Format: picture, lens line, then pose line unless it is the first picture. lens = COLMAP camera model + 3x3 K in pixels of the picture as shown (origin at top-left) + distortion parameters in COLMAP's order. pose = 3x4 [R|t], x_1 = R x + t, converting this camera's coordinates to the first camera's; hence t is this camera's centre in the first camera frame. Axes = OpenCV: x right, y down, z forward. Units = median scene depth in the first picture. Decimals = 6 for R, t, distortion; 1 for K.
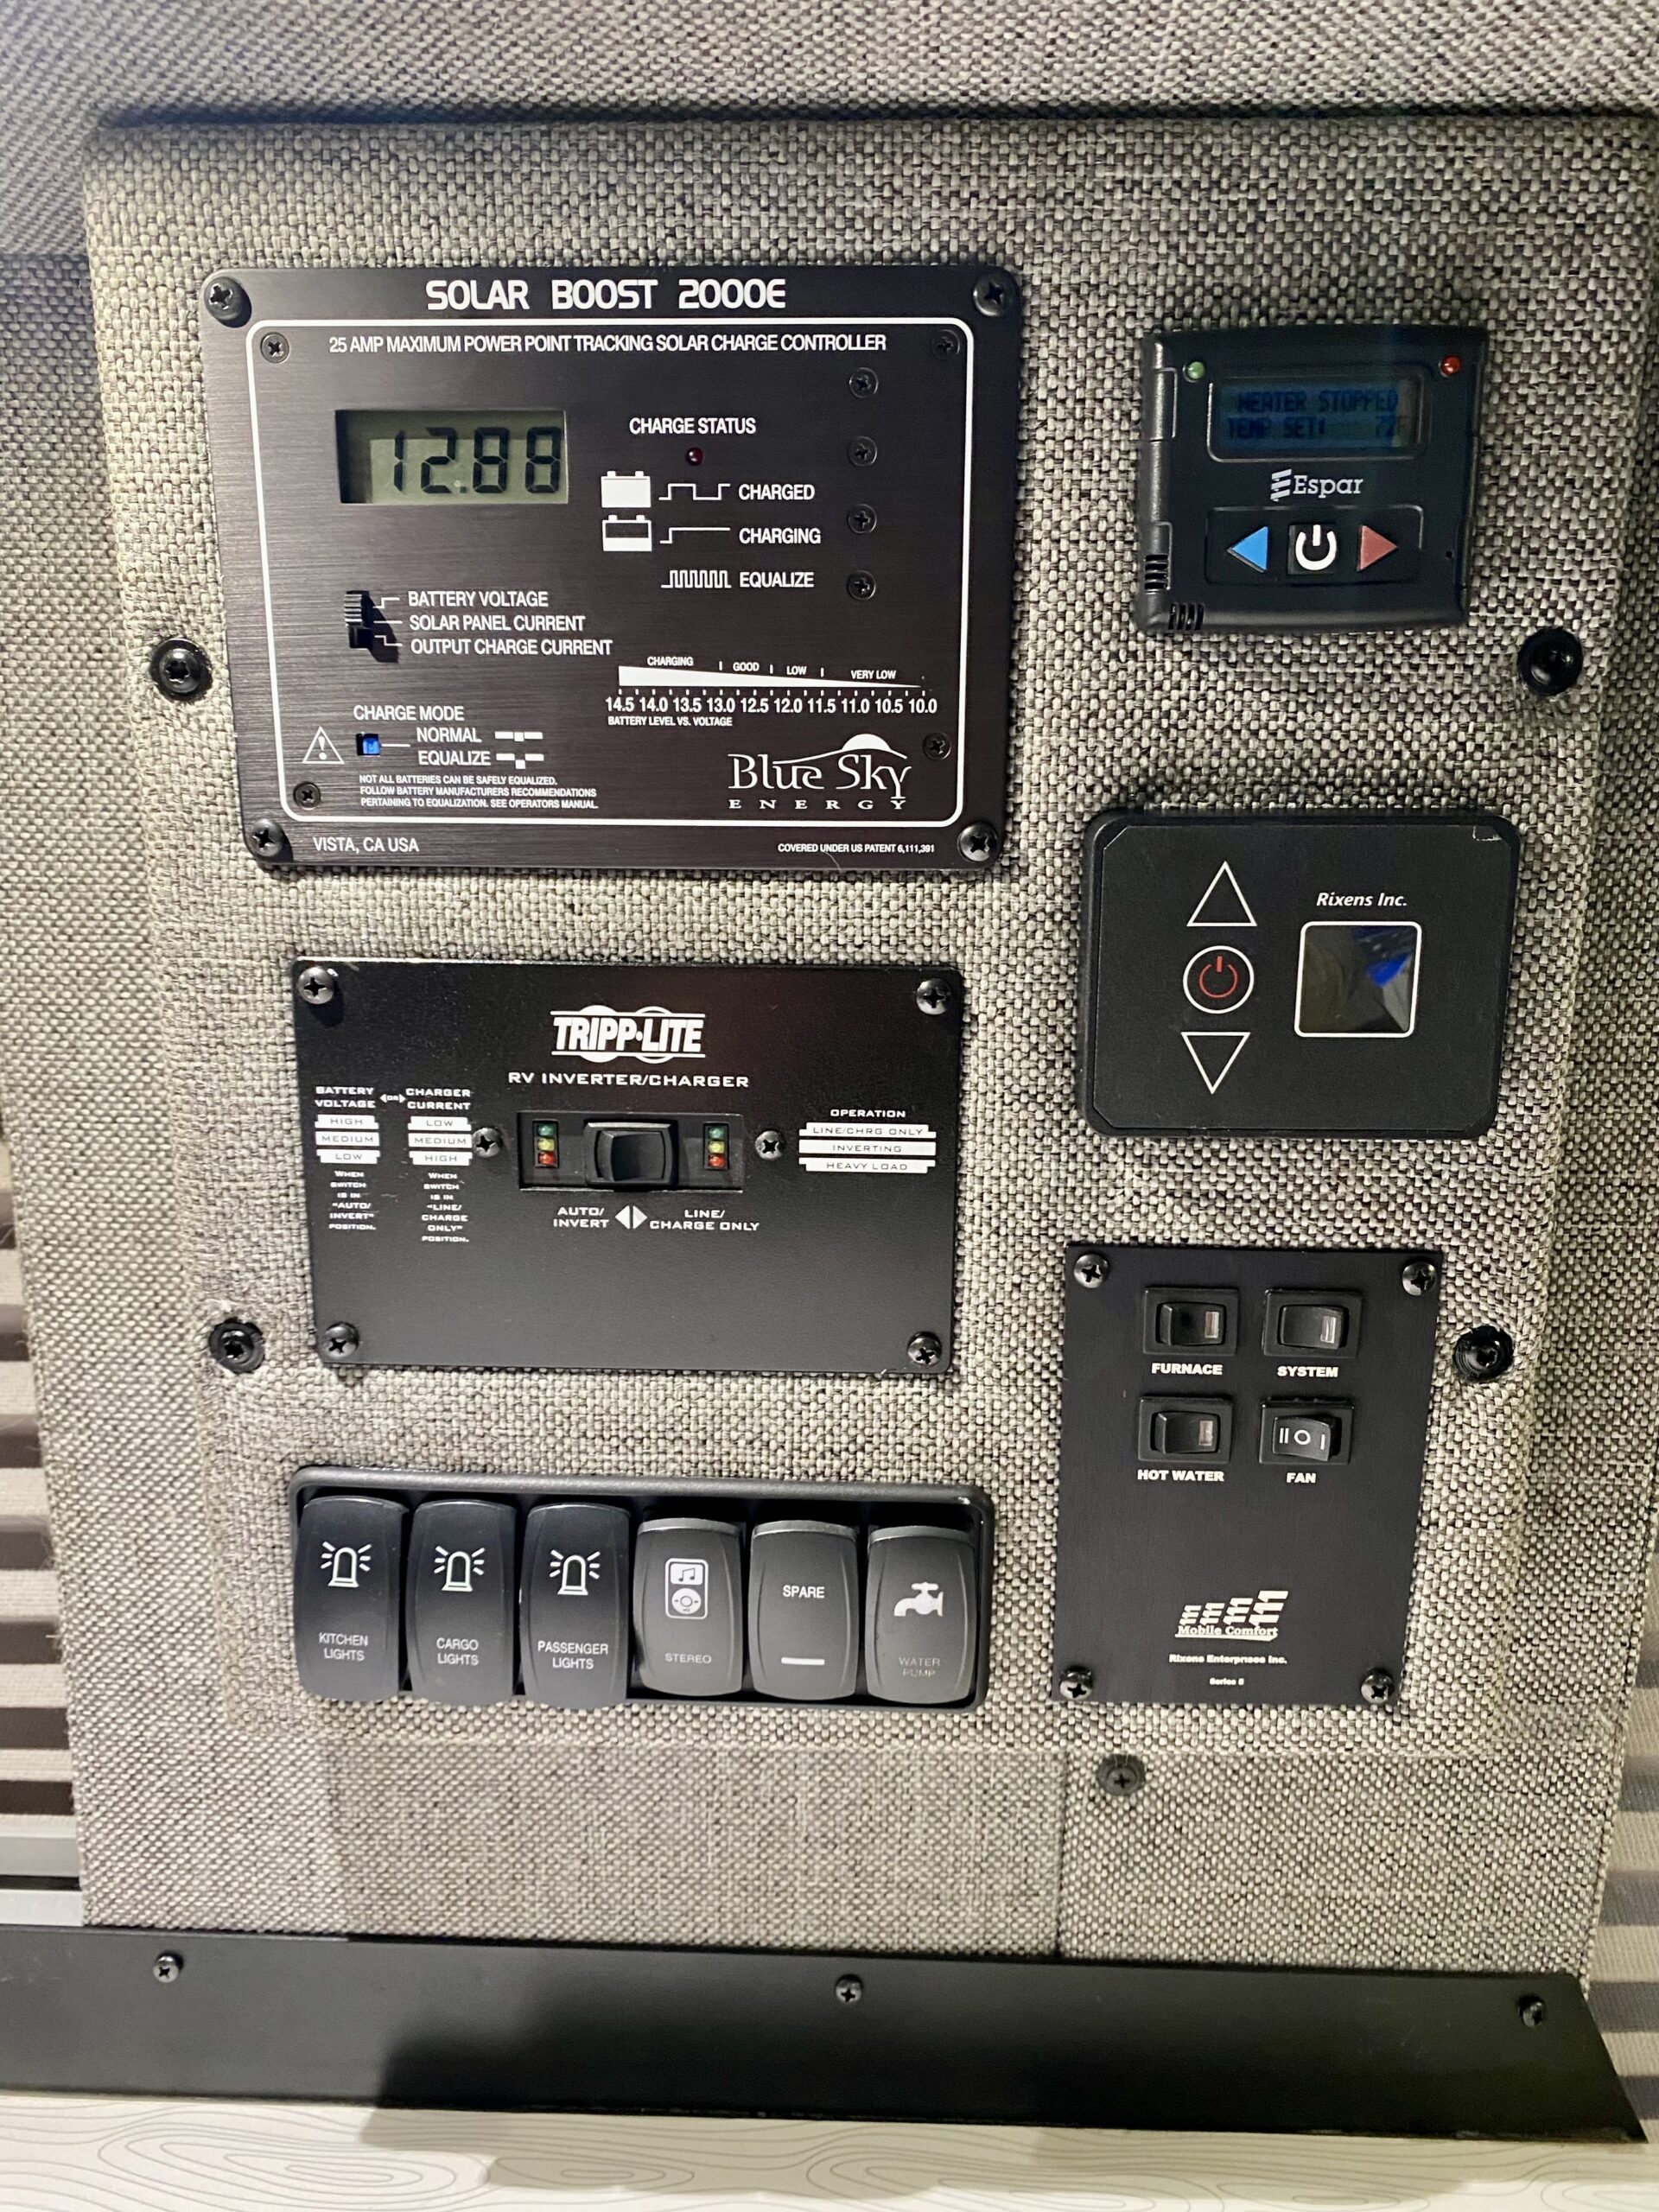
lens RADIAL K [[1567.2, 0, 868.0], [0, 1567.2, 1036.3], [0, 0, 1]] dist [0.002383, -0.002477]
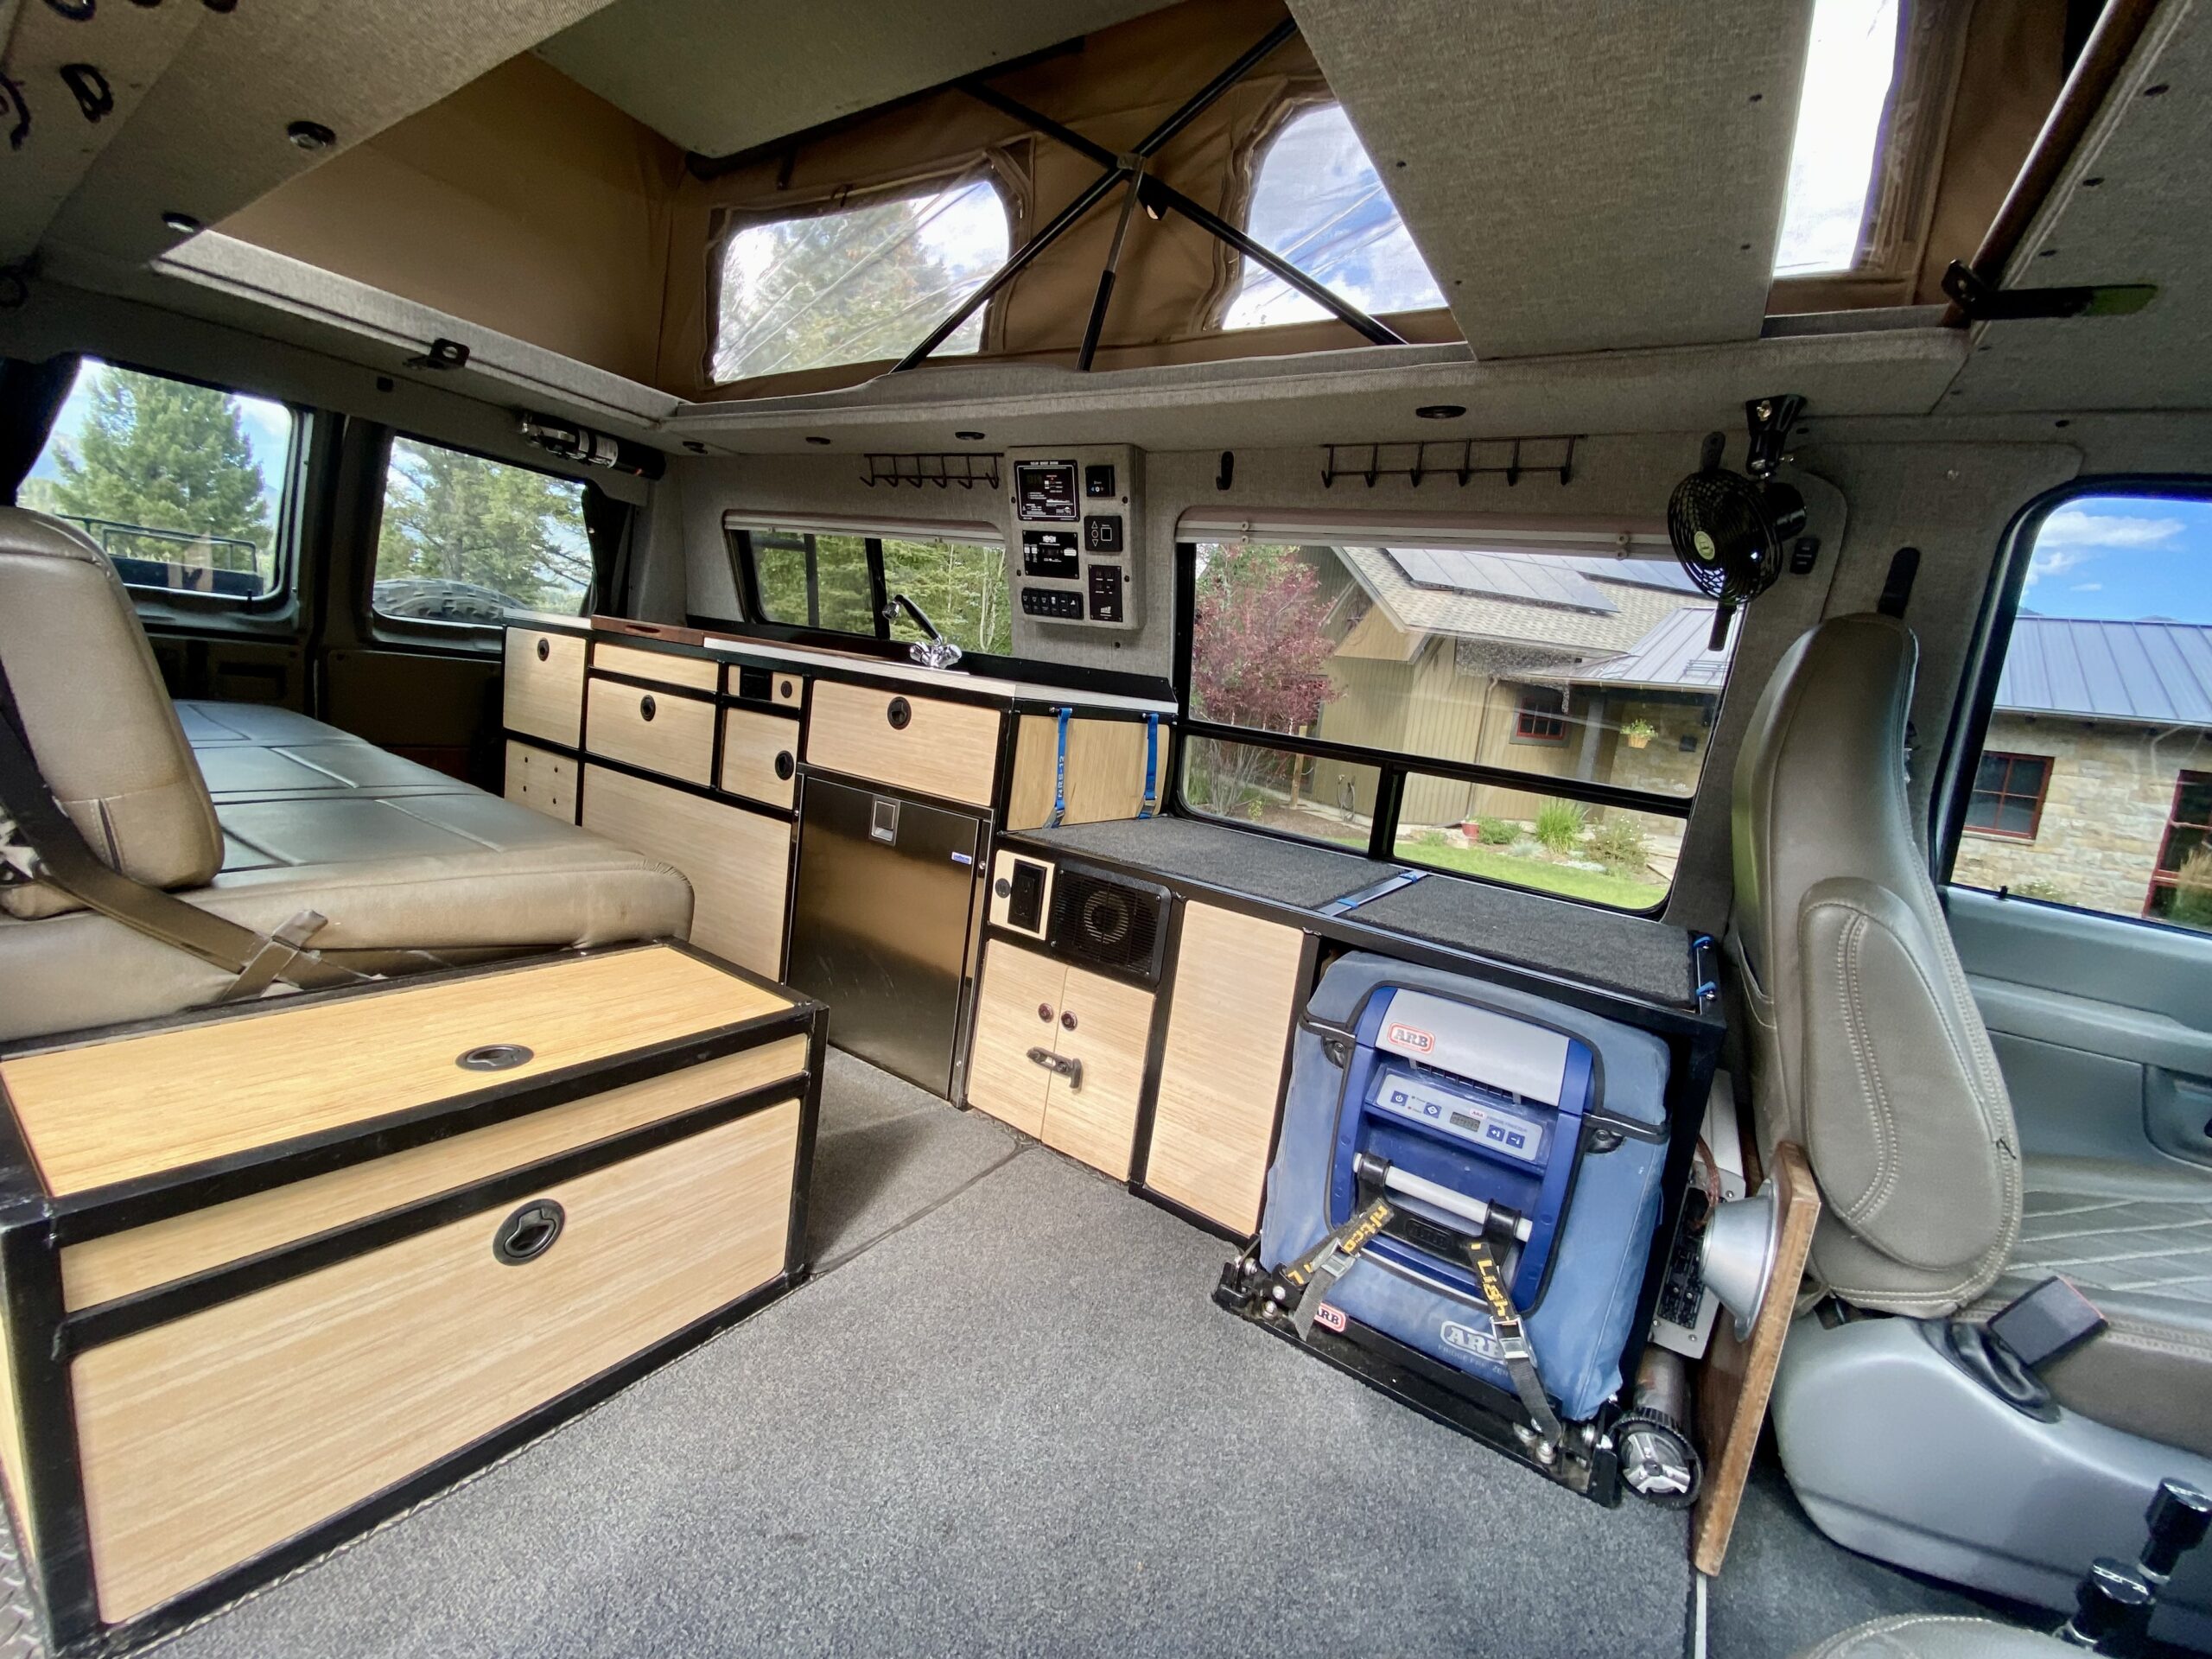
lens RADIAL K [[904.7, 0, 1095.8], [0, 904.7, 821.7], [0, 0, 1]] dist [0.021368, -0.016913]
pose [[0.839944, 0.186528, -0.509608, 3.247464], [-0.070419, 0.968595, 0.238462, 0.332809], [0.538084, -0.164409, 0.826701, -3.747382]]
